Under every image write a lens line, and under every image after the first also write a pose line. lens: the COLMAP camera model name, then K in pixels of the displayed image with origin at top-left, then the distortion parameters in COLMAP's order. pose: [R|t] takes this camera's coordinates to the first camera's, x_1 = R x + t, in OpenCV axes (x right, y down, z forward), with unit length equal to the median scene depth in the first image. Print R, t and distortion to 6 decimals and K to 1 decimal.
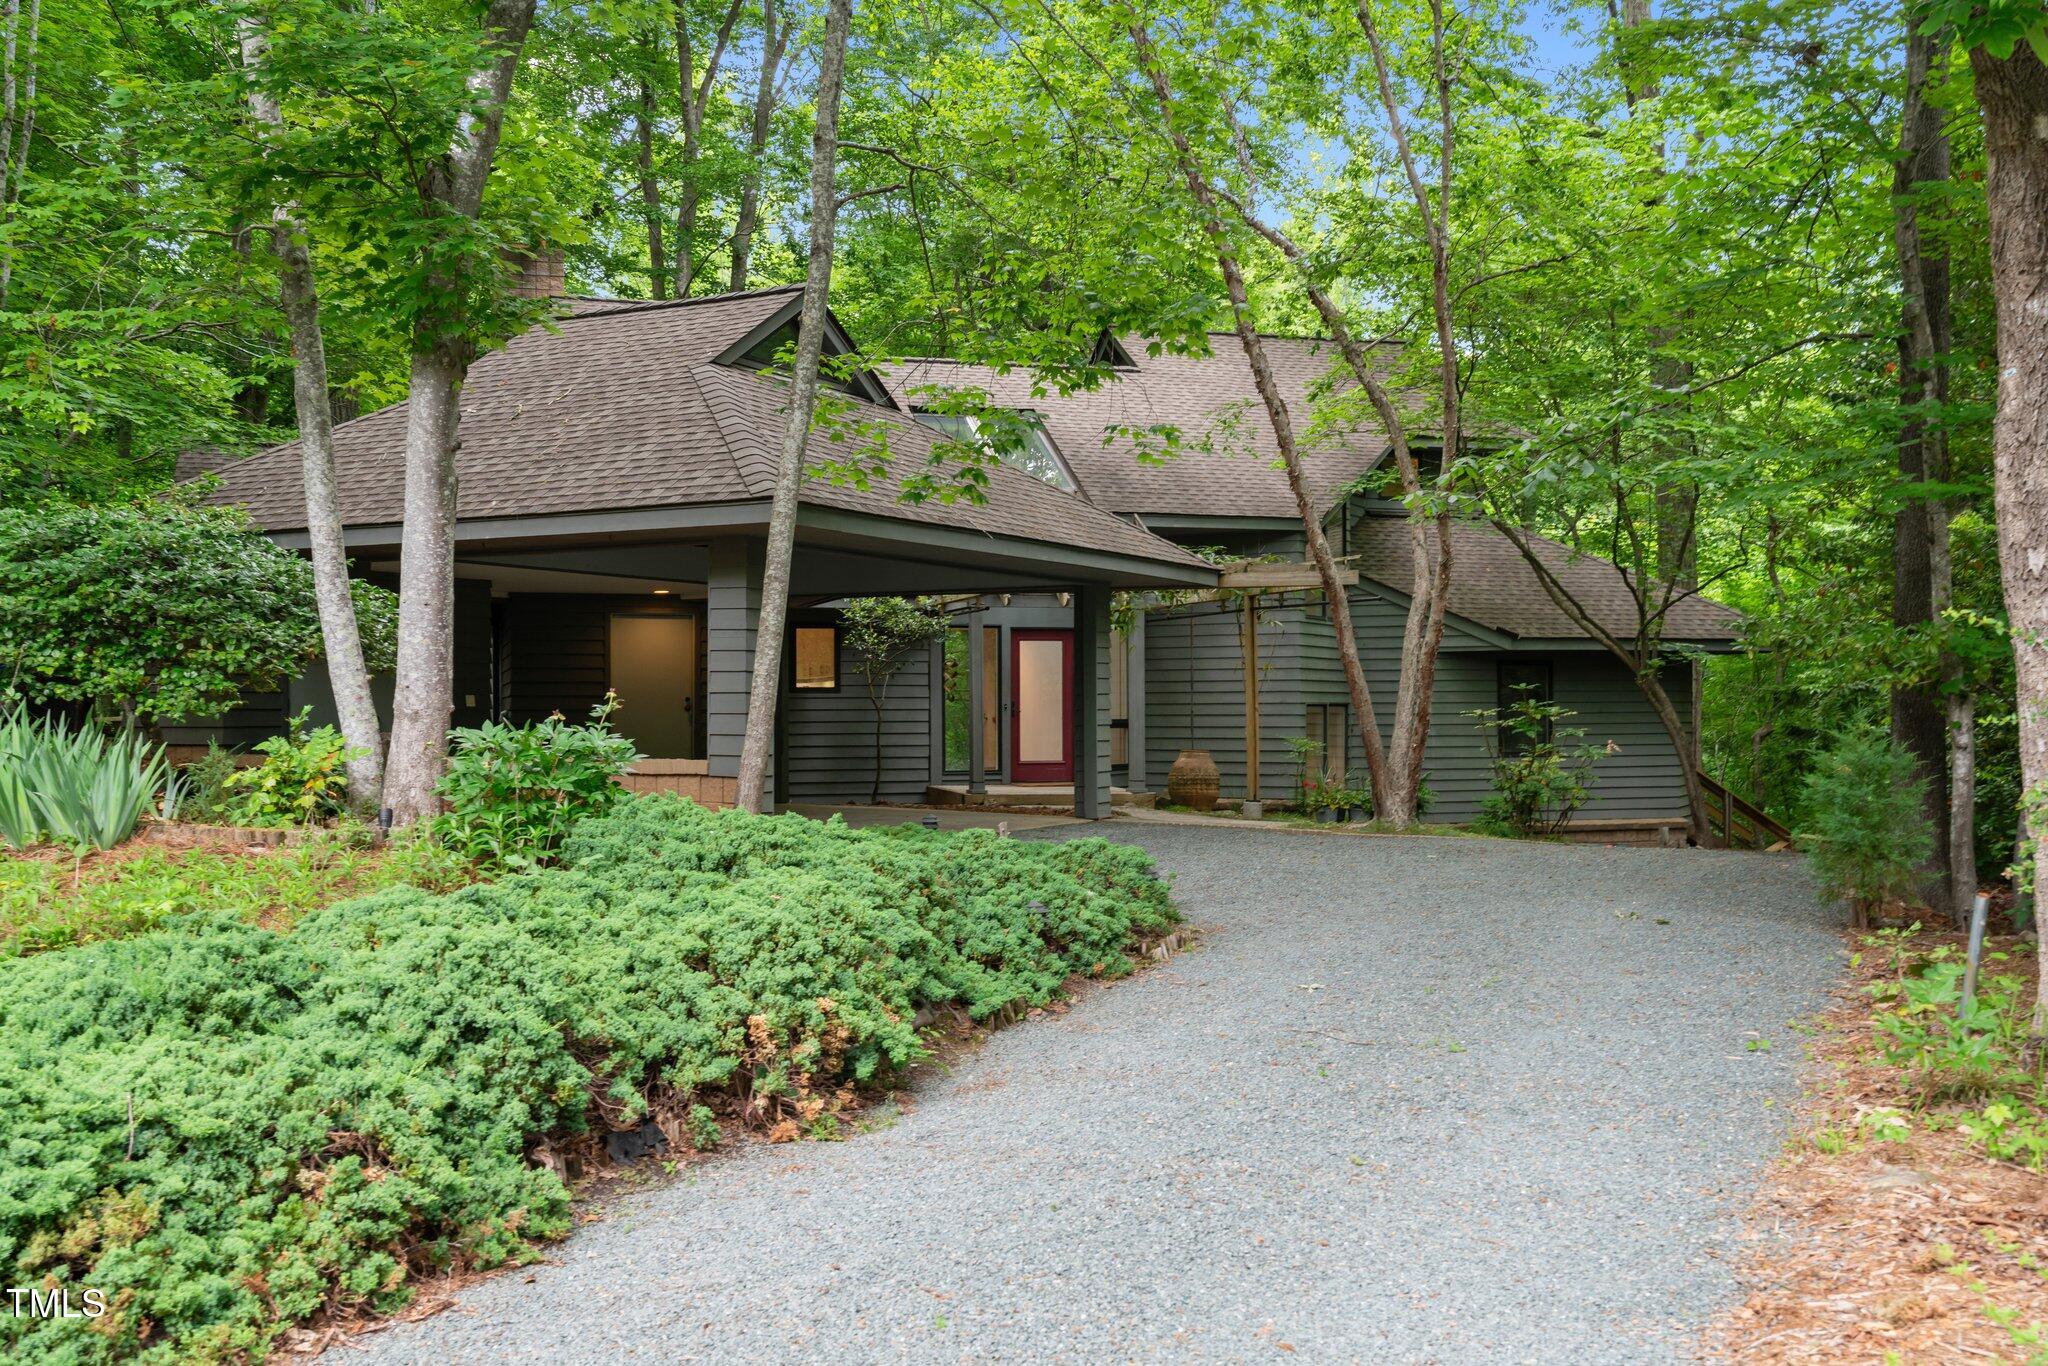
lens RADIAL K [[2022.2, 0, 1024.0], [0, 2022.2, 683.0], [0, 0, 1]] dist [0.002457, -0.000762]
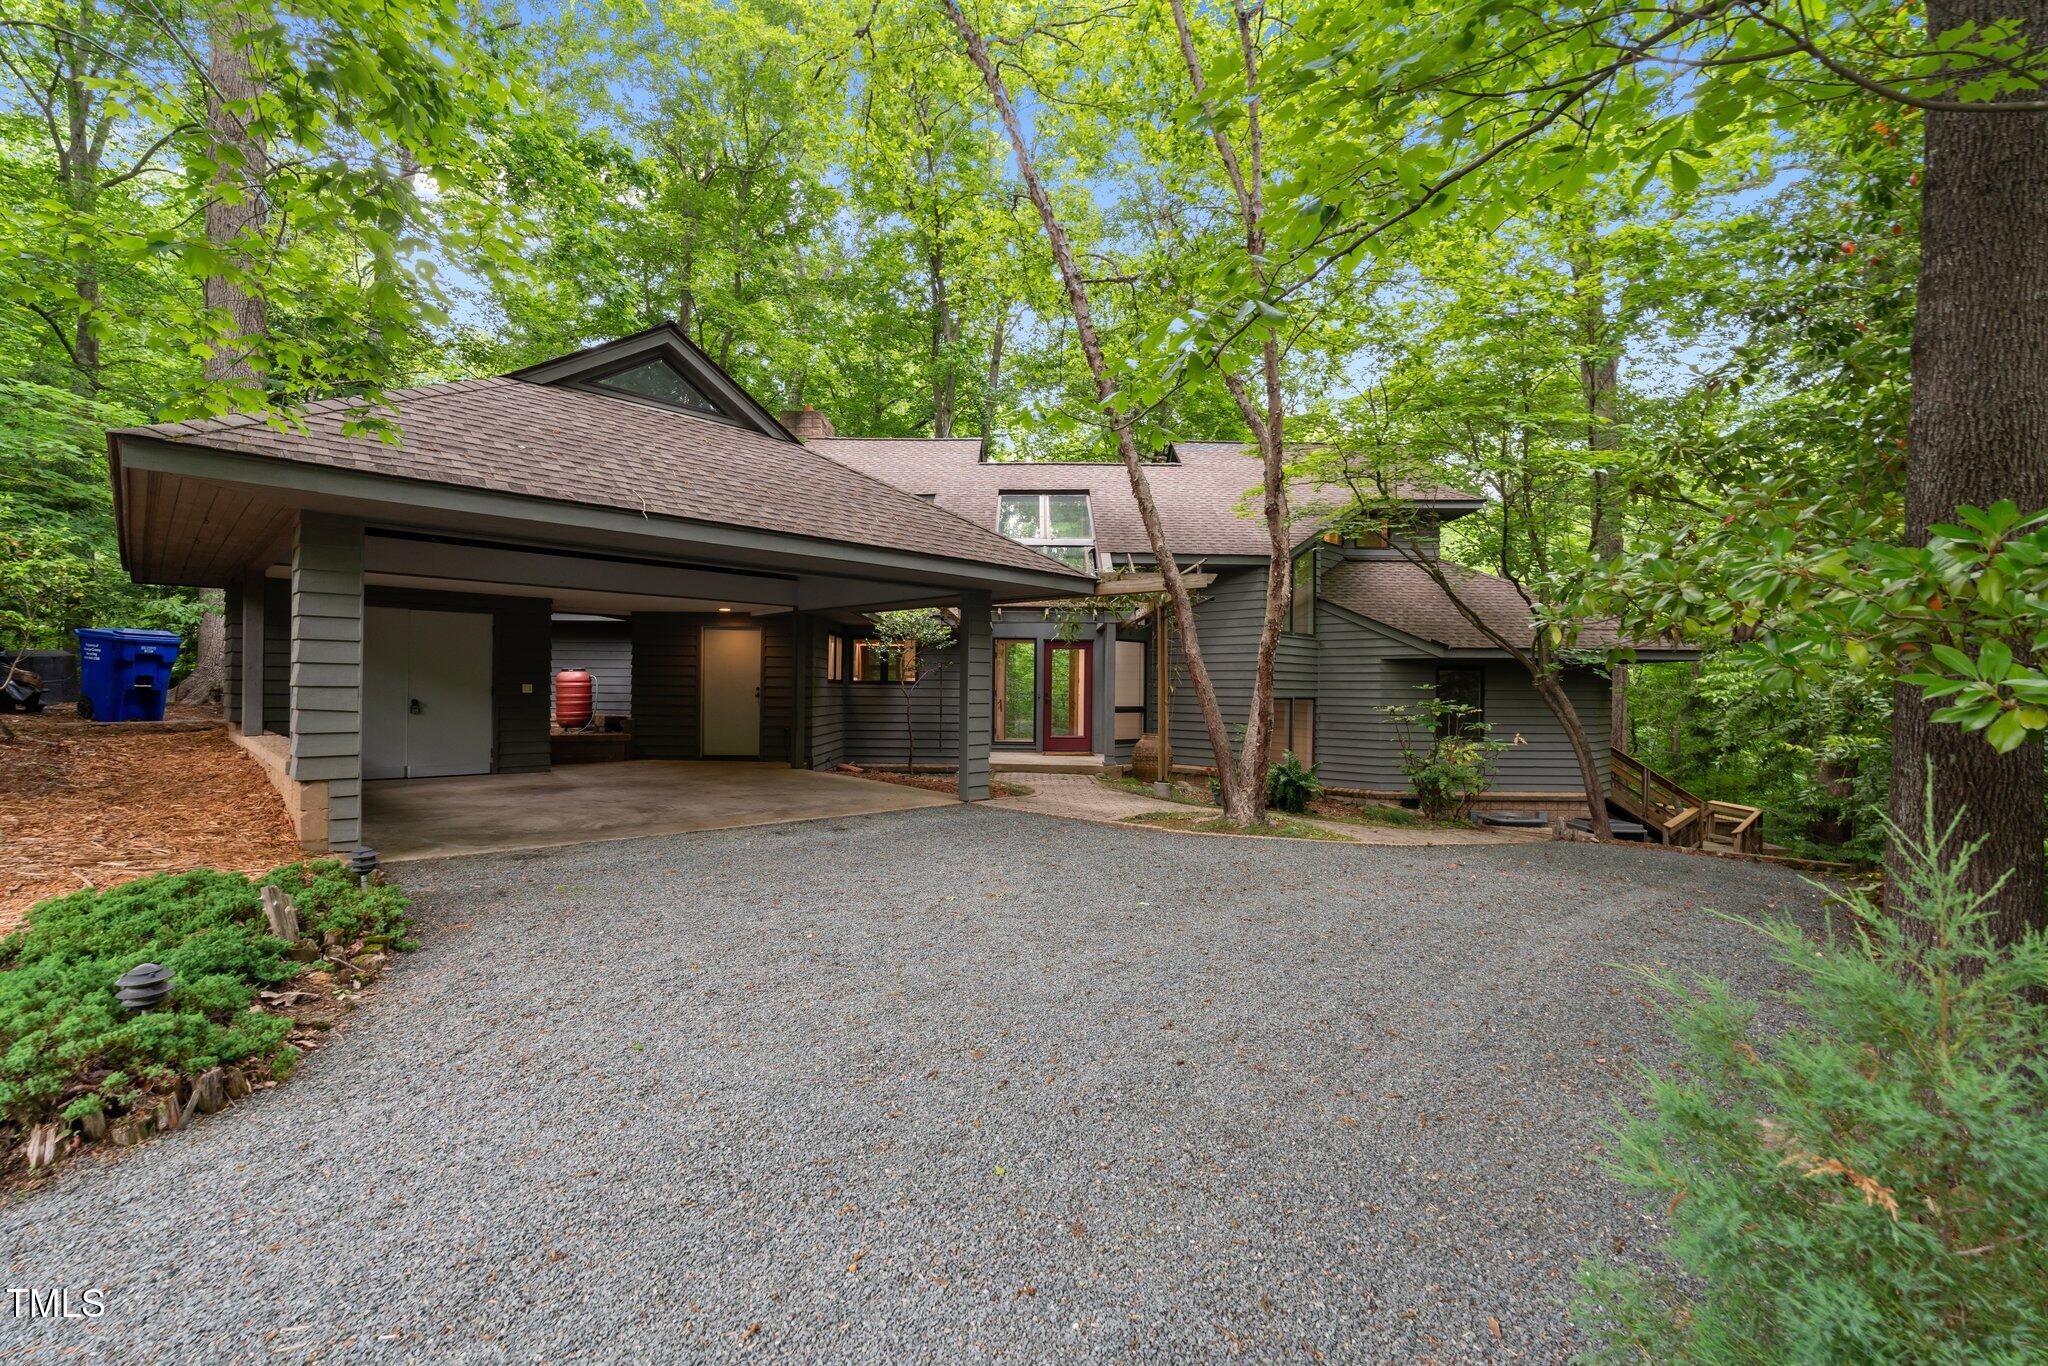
lens RADIAL K [[915.1, 0, 1024.0], [0, 915.1, 683.0], [0, 0, 1]] dist [-0.000194, 0.000011]
pose [[0.959695, 0.011144, -0.280821, 0.165135], [-0.009910, 0.999934, 0.005813, -0.001361], [0.280868, -0.002796, 0.959742, 0.415723]]
